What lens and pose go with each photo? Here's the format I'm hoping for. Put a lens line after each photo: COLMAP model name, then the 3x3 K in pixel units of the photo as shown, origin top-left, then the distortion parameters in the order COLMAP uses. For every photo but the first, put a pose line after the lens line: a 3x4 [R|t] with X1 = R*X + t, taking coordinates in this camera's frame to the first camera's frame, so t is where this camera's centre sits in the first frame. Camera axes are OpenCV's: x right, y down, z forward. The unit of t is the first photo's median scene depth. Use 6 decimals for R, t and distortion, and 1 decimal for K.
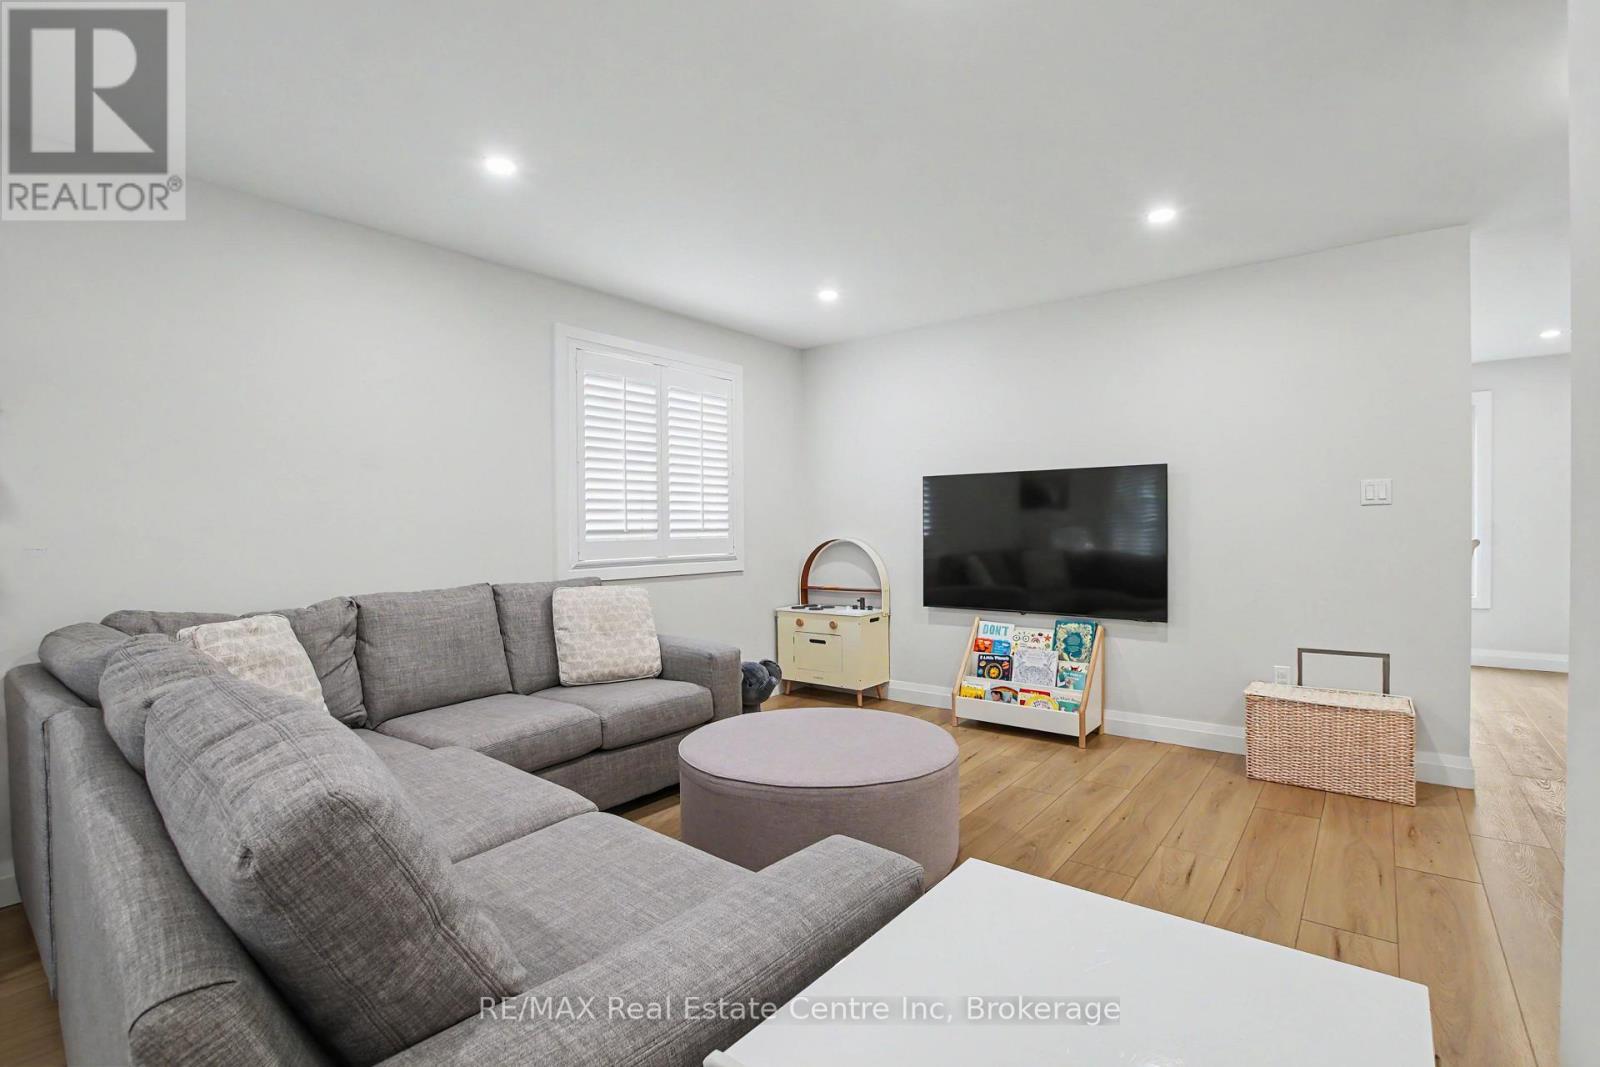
lens RADIAL K [[746.4, 0, 792.6], [0, 746.4, 529.6], [0, 0, 1]] dist [-0.000156, 0.000512]
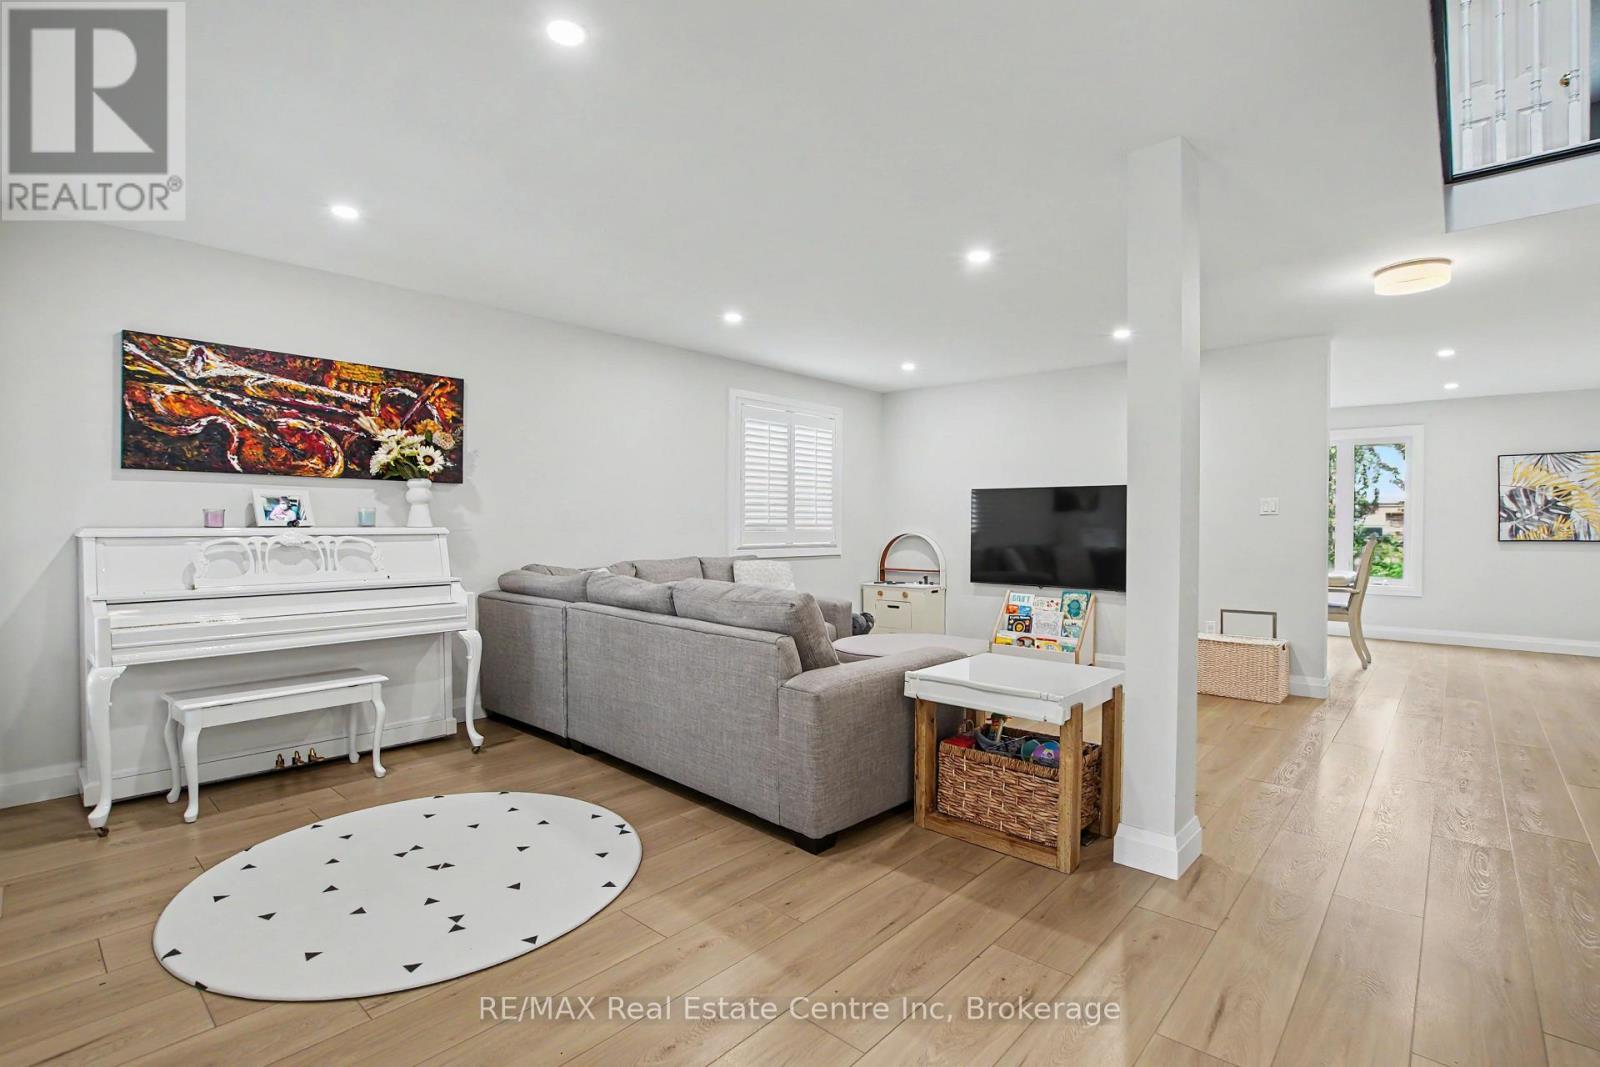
lens RADIAL K [[746.4, 0, 801.8], [0, 746.4, 535.1], [0, 0, 1]] dist [-0.000156, 0.000512]
pose [[0.998520, 0.015419, -0.052162, -0.074279], [-0.014911, 0.999838, 0.010112, 0.005251], [0.052310, -0.009320, 0.998587, -0.446815]]
